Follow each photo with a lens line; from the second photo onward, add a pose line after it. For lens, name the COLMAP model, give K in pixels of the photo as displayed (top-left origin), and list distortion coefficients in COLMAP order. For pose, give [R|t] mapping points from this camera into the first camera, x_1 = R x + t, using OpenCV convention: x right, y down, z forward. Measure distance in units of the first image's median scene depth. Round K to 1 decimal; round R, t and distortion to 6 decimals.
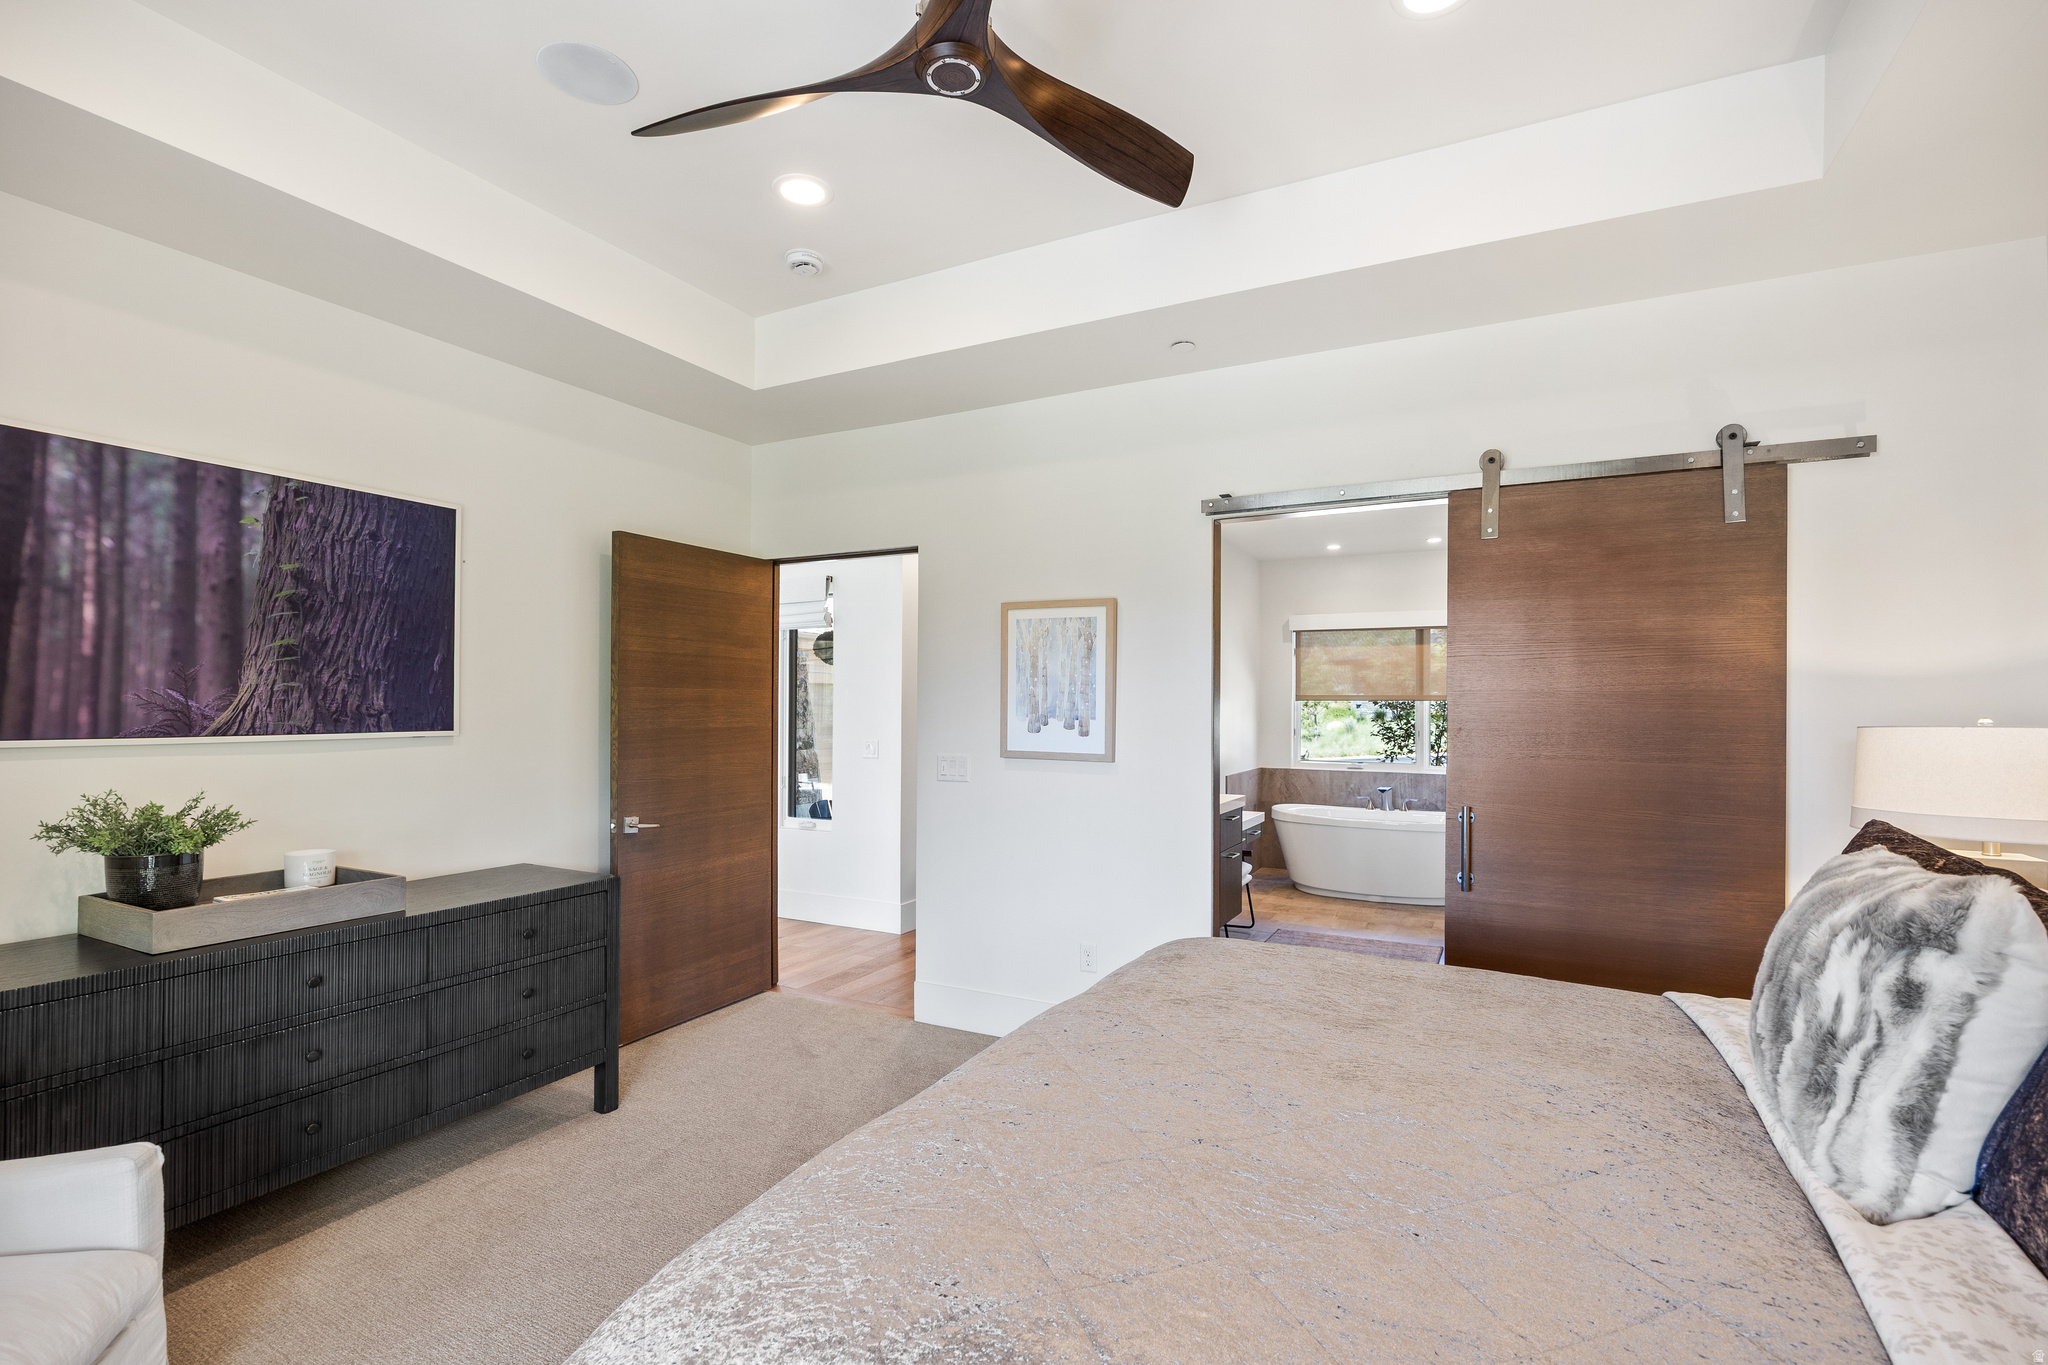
lens RADIAL K [[921.1, 0, 1033.7], [0, 921.1, 701.7], [0, 0, 1]] dist [0.000684, 0.000239]
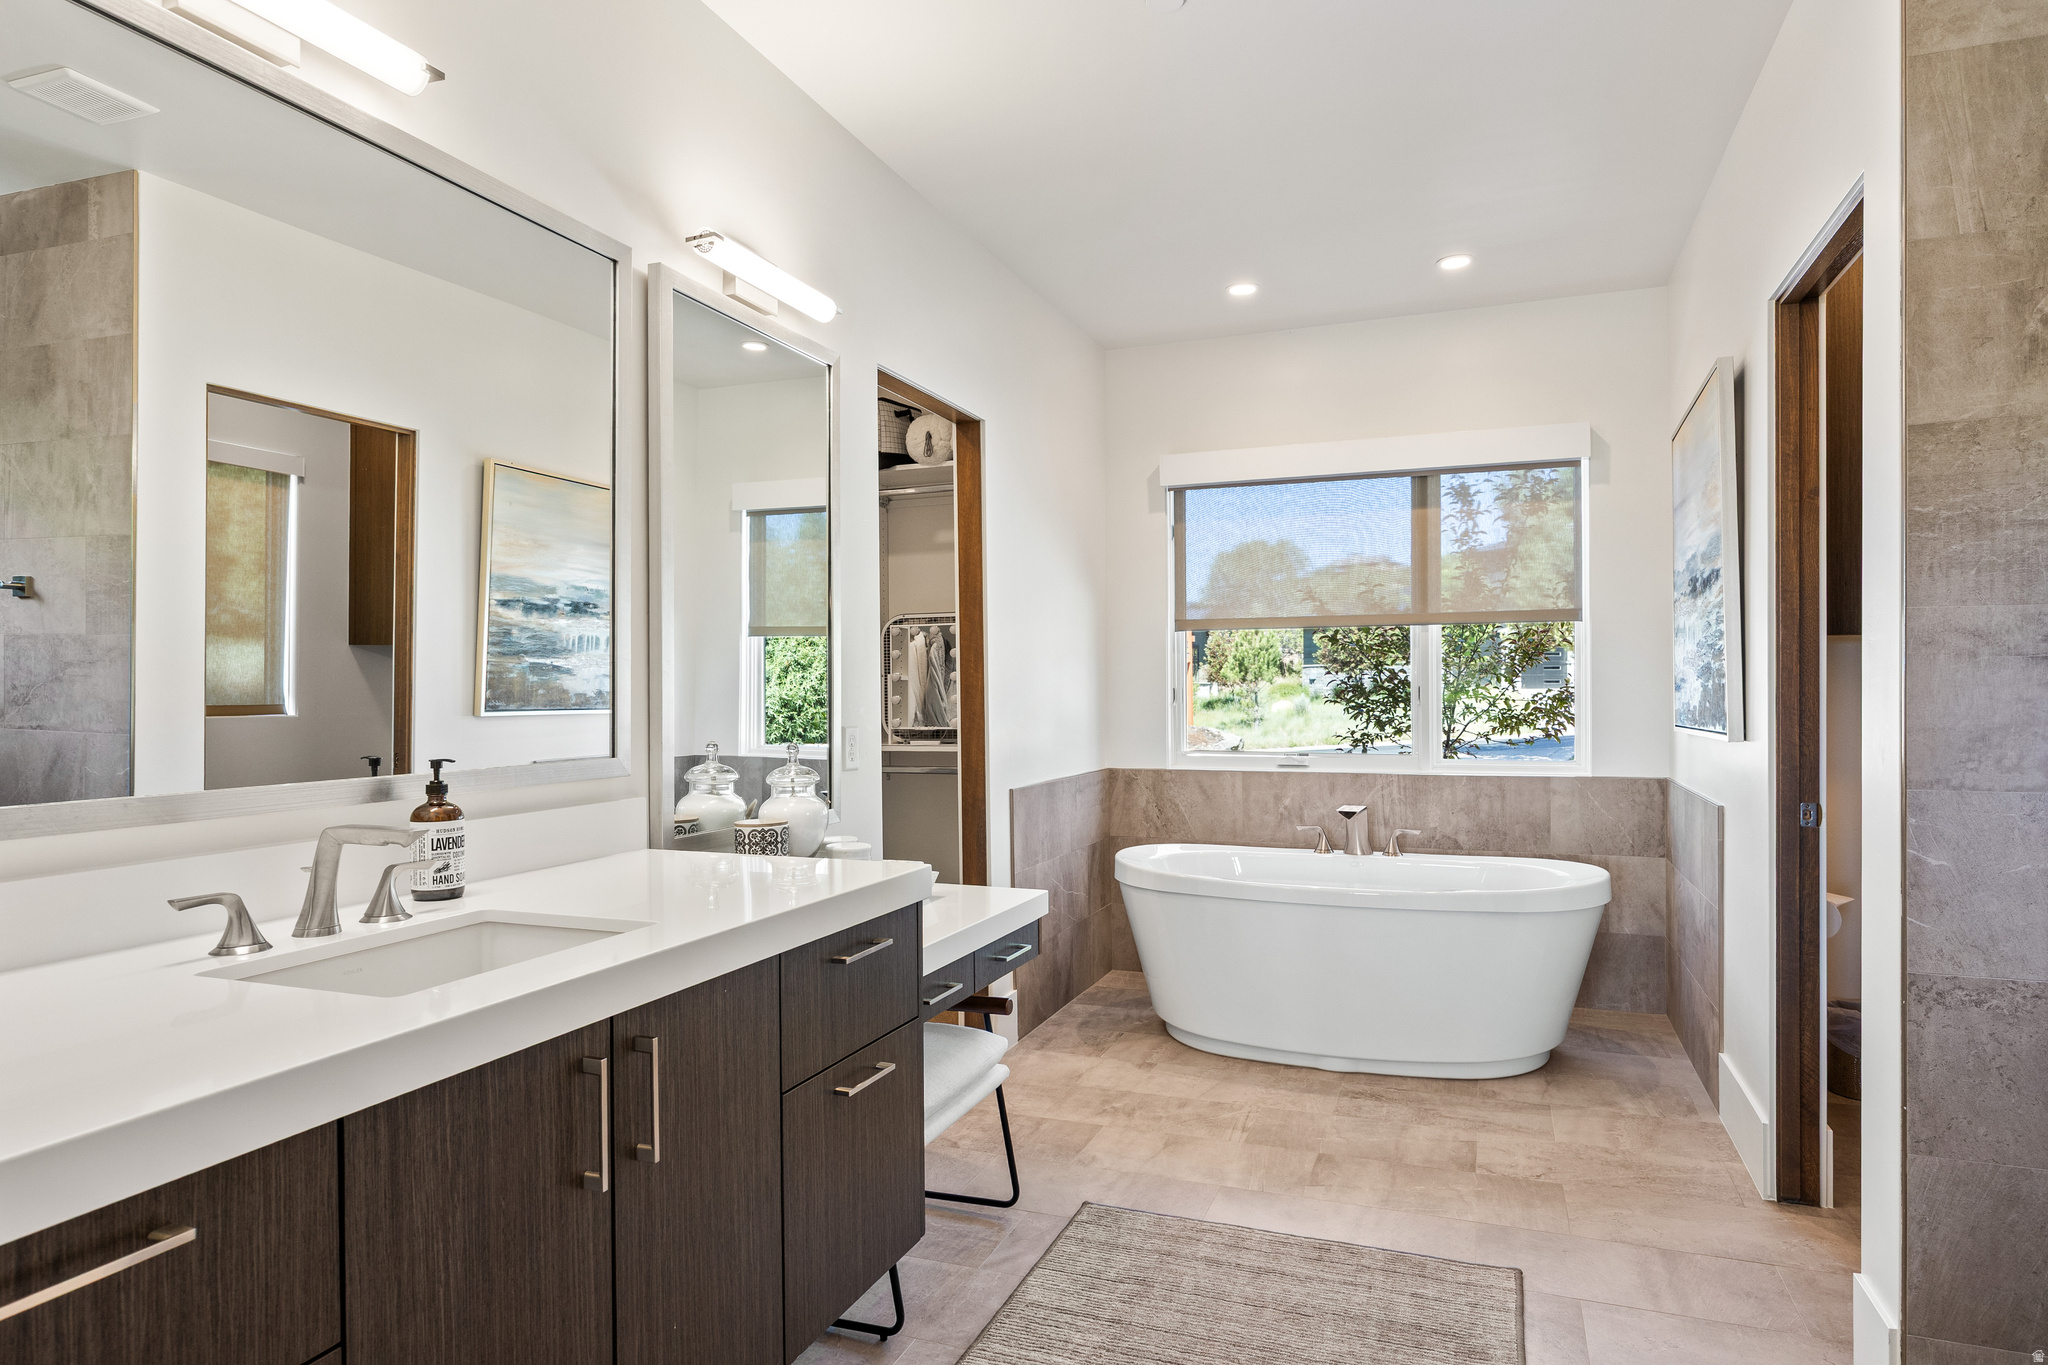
lens RADIAL K [[1185.7, 0, 1020.8], [0, 1185.7, 678.2], [0, 0, 1]] dist [0.000855, 0.000100]
pose [[0.995281, -0.008732, 0.096638, 0.143527], [0.009086, 0.999954, -0.003220, 0.025885], [-0.096606, 0.004083, 0.995314, 0.384194]]
